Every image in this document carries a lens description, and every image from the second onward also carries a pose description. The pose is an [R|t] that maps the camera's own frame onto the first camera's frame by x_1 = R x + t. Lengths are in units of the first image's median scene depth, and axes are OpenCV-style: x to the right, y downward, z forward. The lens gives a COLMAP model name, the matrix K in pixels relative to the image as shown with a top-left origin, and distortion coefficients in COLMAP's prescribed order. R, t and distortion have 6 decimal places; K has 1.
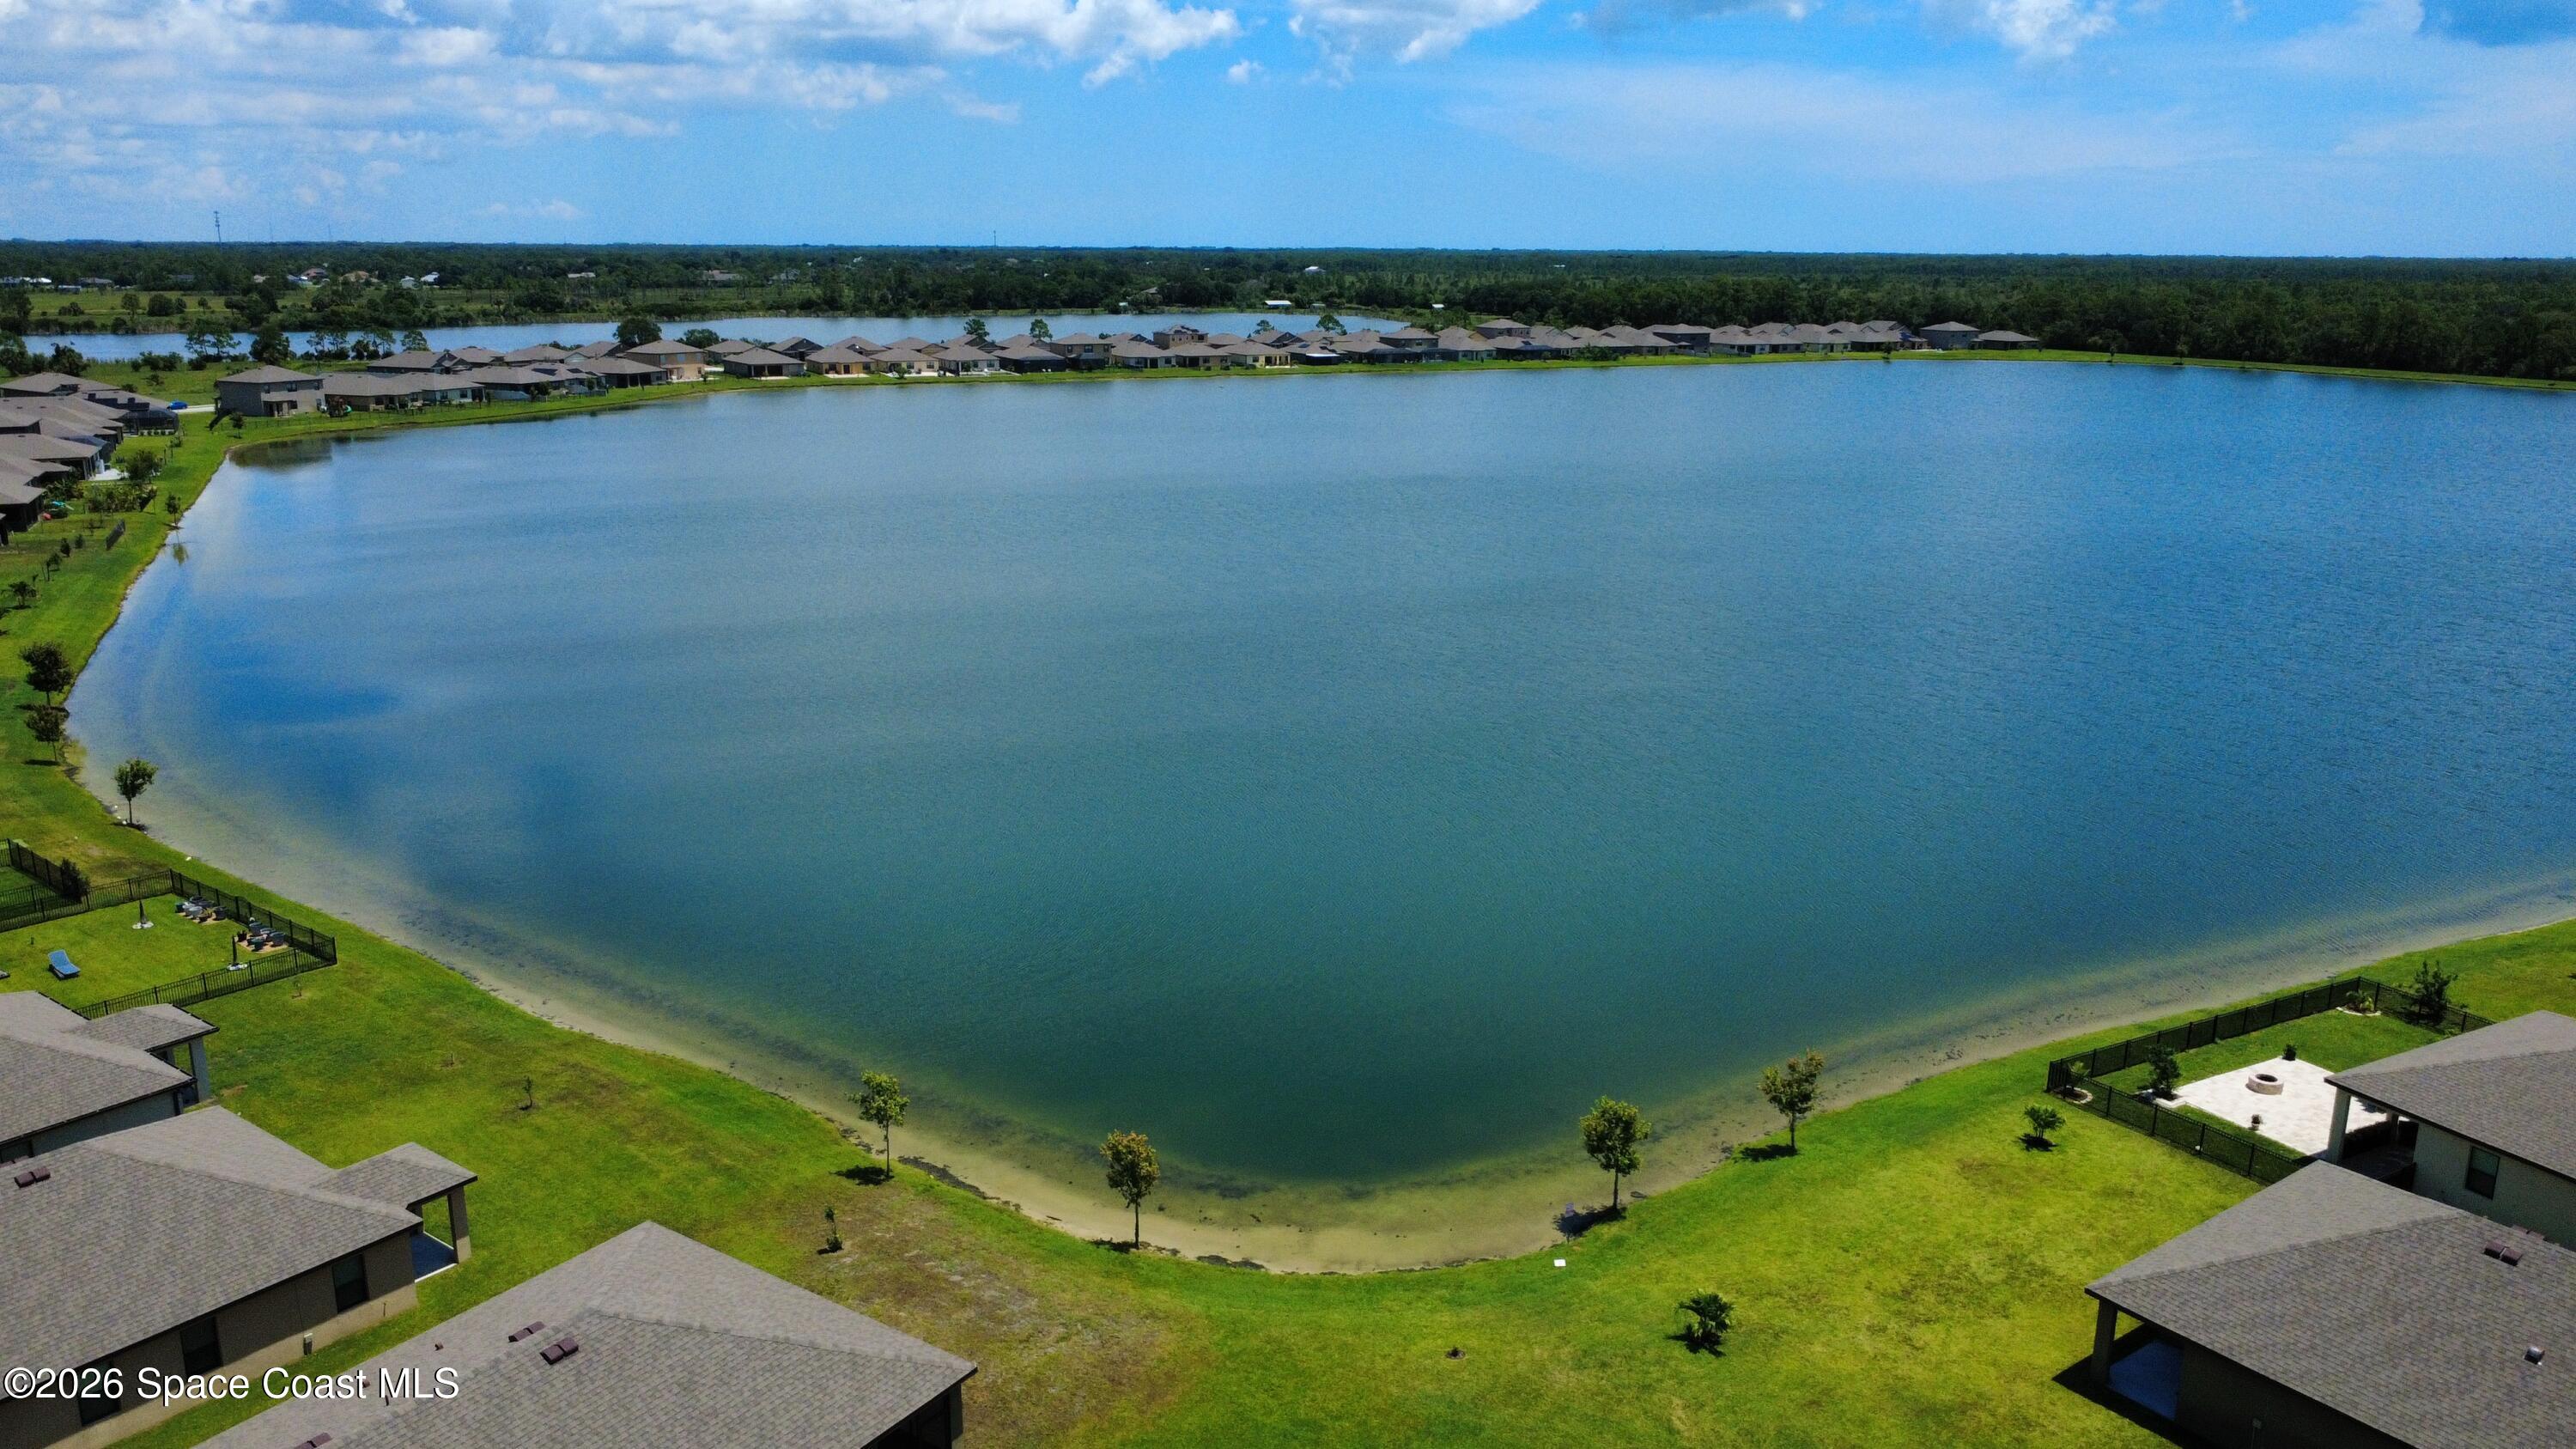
lens RADIAL K [[1848.8, 0, 1300.5], [0, 1848.8, 727.7], [0, 0, 1]] dist [0.005474, -0.007628]
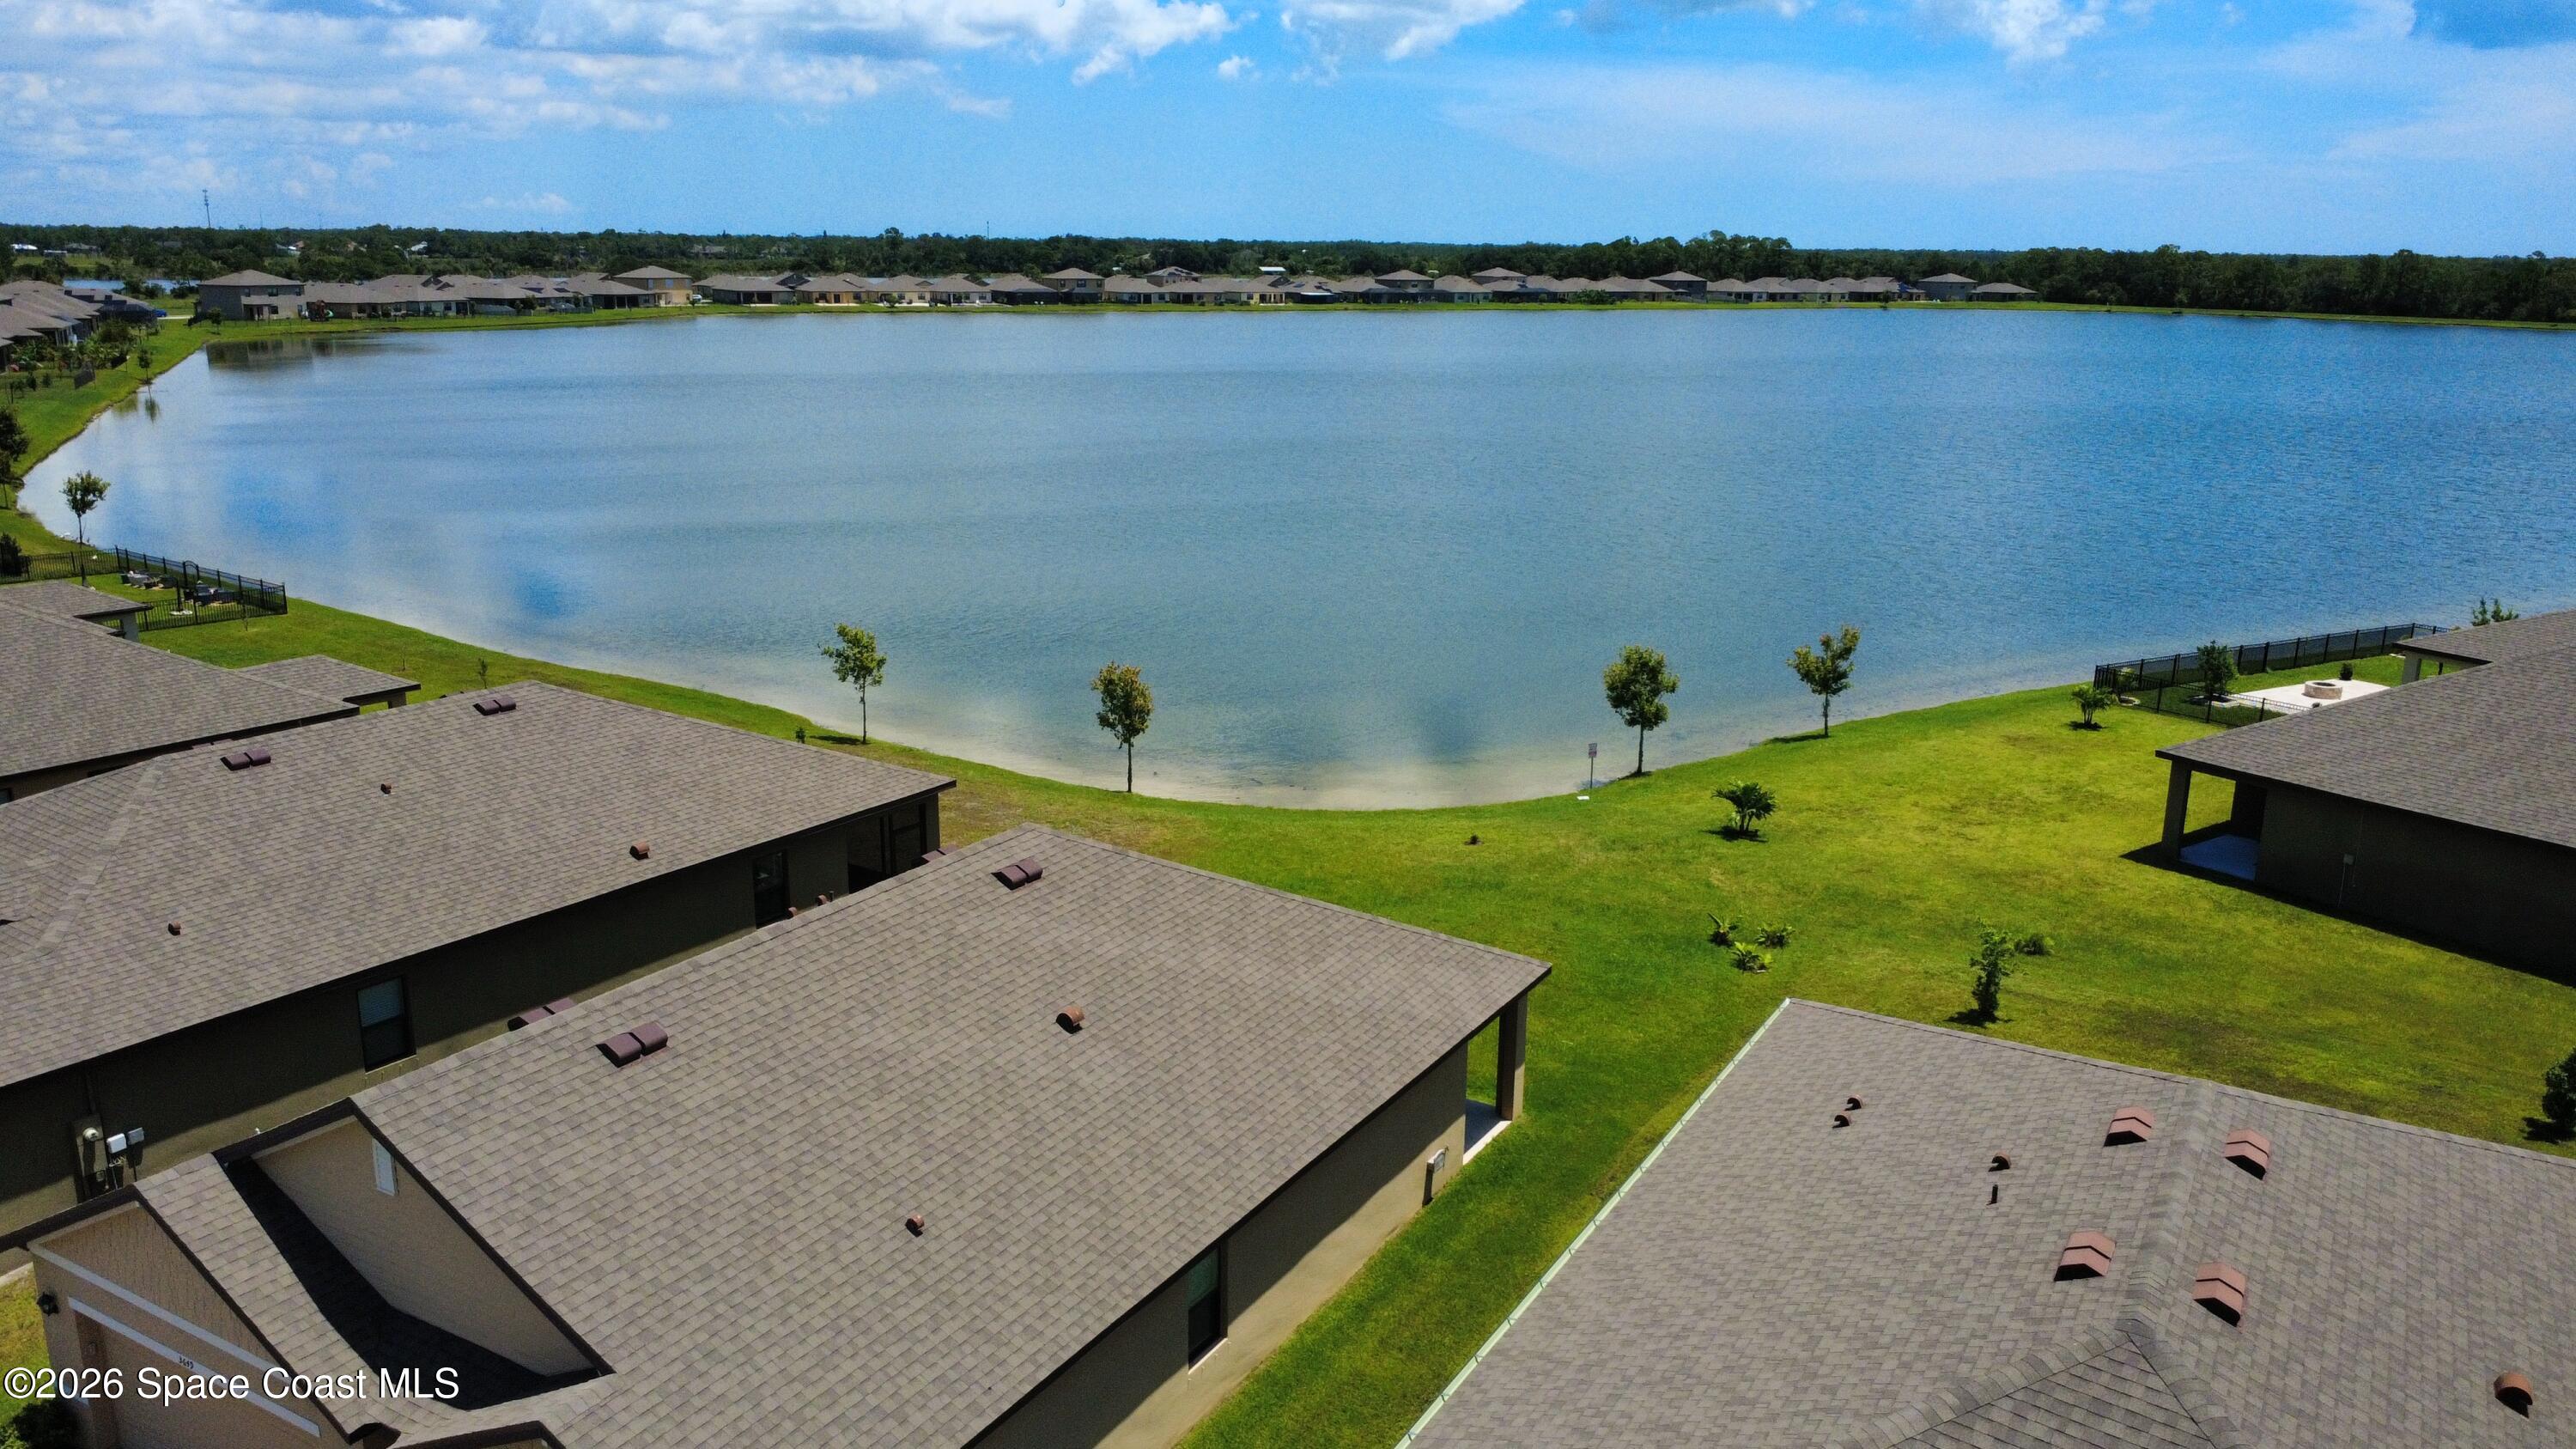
lens RADIAL K [[1848.8, 0, 1297.3], [0, 1848.8, 732.8], [0, 0, 1]] dist [0.005474, -0.007628]
pose [[0.999967, -0.008142, 0.000171, -0.003833], [0.008142, 0.999964, 0.002587, 0.221632], [-0.000192, -0.002586, 0.999997, 0.057868]]
